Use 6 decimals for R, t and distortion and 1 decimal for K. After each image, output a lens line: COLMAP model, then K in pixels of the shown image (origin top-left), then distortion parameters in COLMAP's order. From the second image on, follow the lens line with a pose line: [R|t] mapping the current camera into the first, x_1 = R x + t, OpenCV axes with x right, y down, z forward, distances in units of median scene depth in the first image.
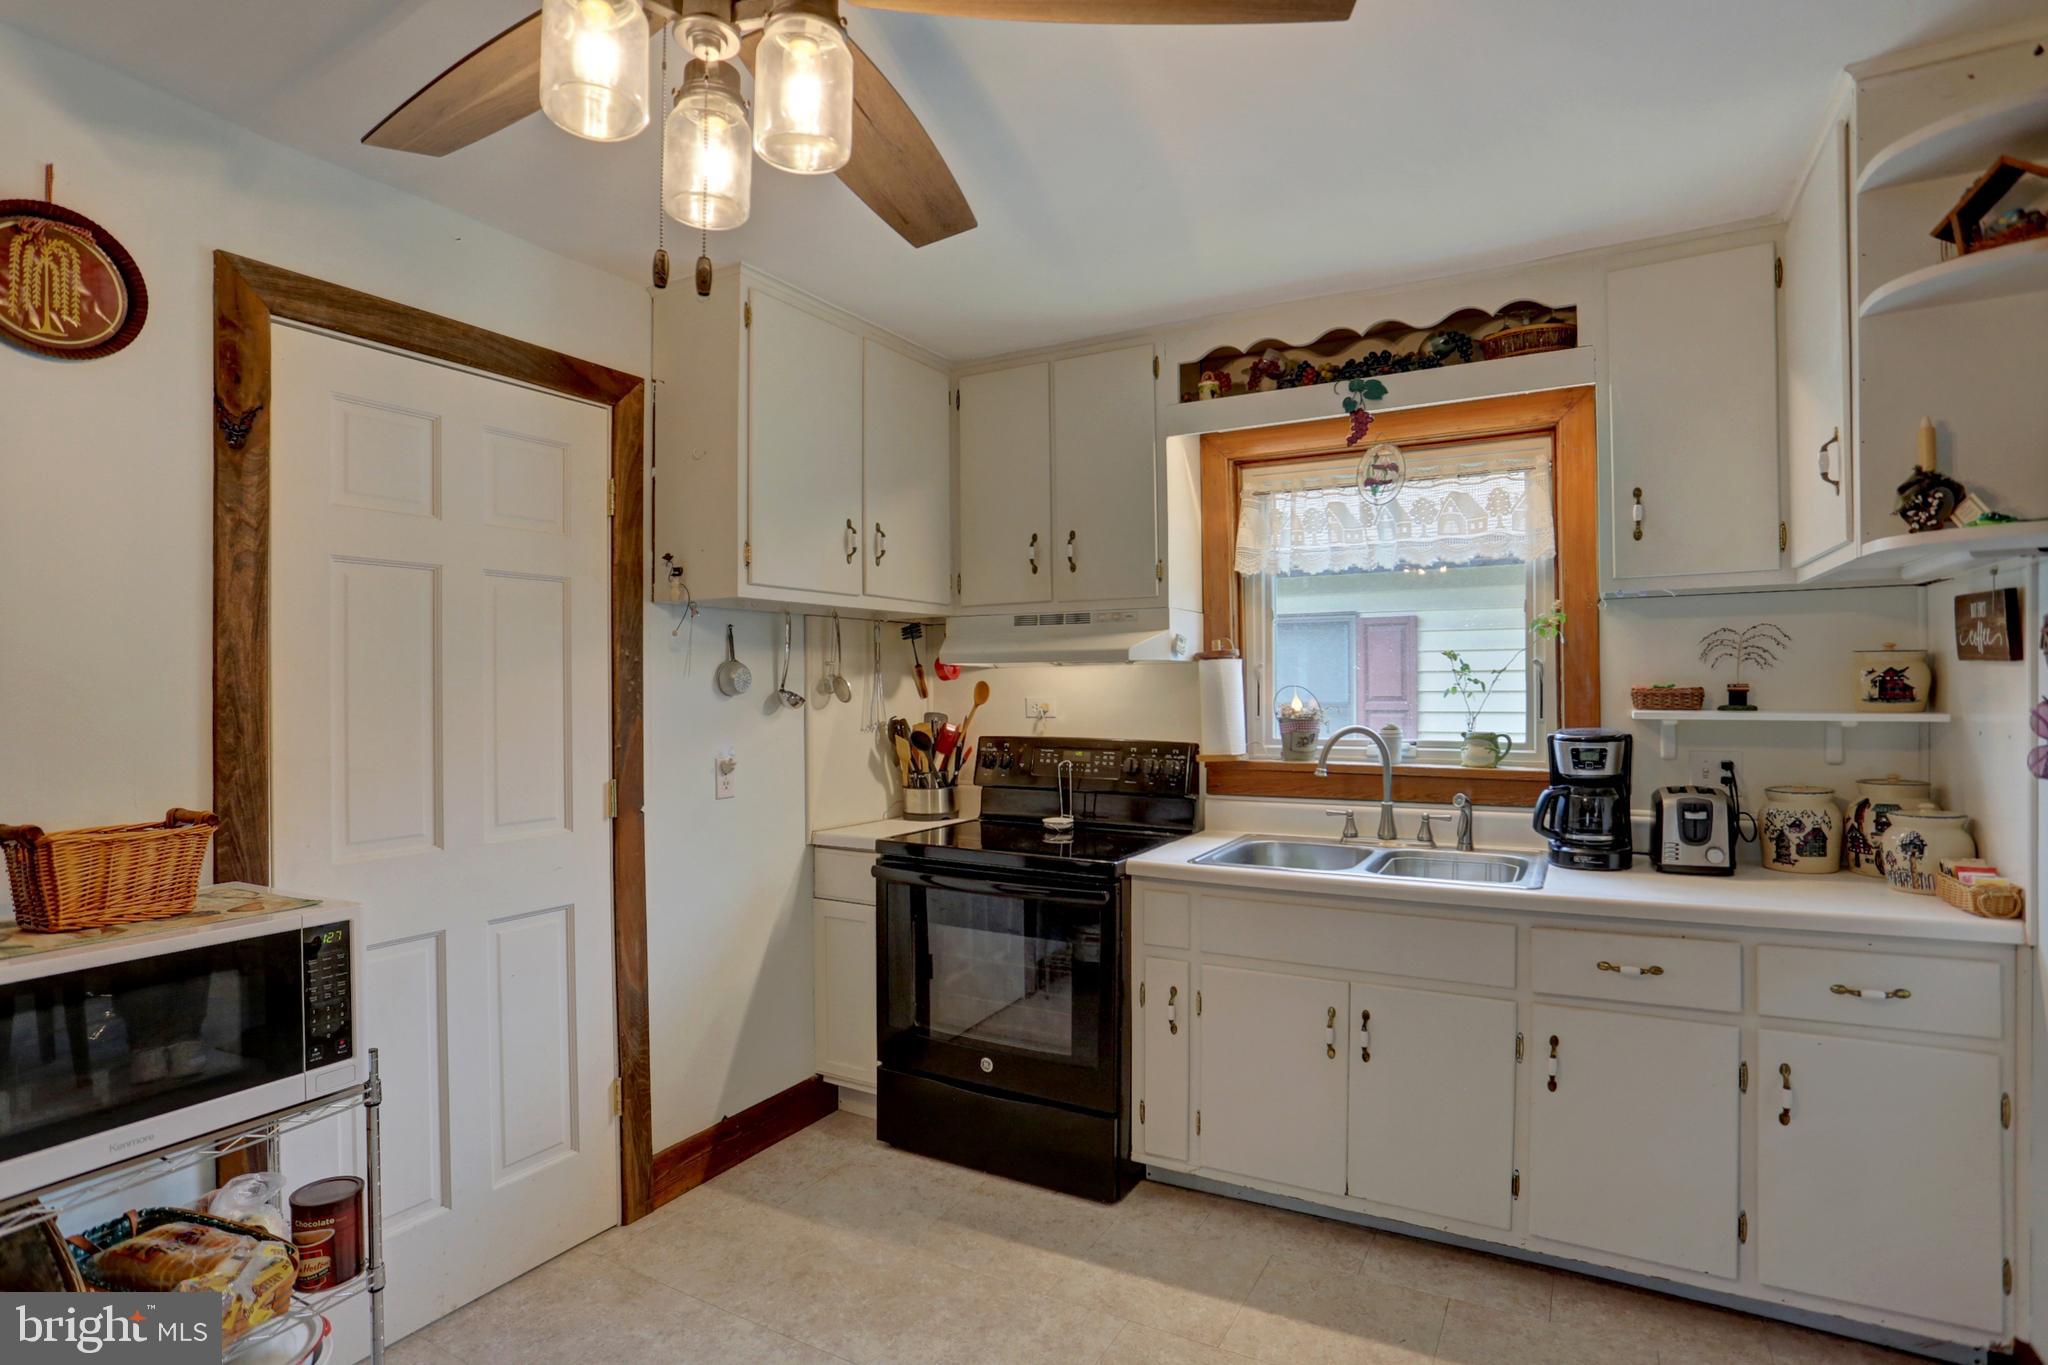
lens RADIAL K [[1017.9, 0, 963.3], [0, 1017.9, 685.6], [0, 0, 1]] dist [-0.071046, 0.043455]
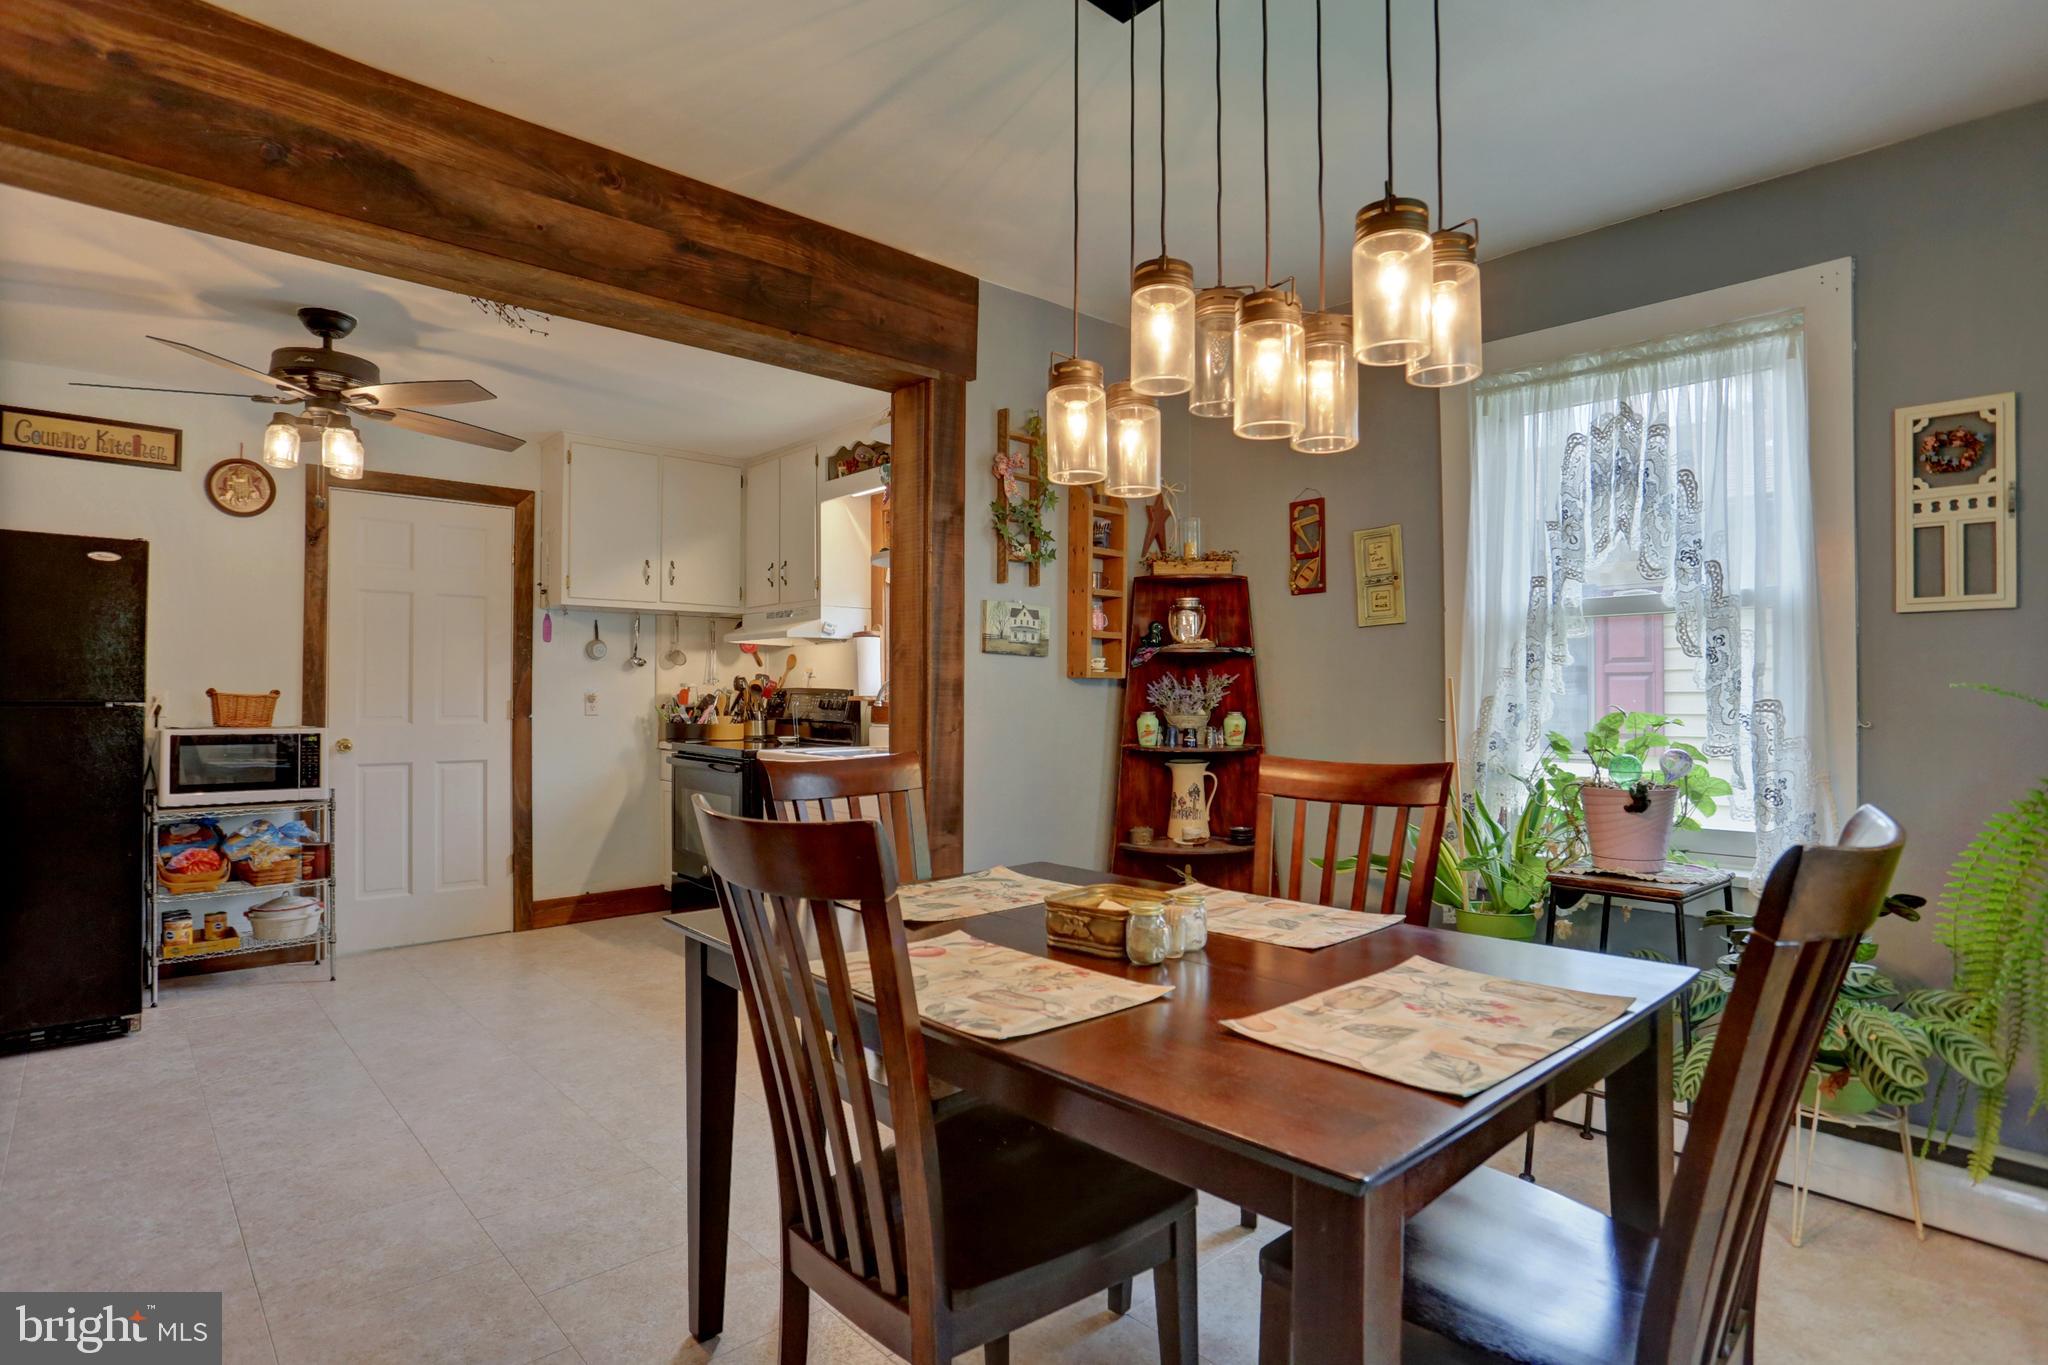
lens RADIAL K [[1026.5, 0, 1022.5], [0, 1026.5, 688.9], [0, 0, 1]] dist [-0.073592, 0.029068]
pose [[0.957885, 0.006941, -0.287069, 1.110649], [-0.009534, 0.999925, -0.007634, 0.076081], [0.286995, 0.010050, 0.957879, -0.559741]]
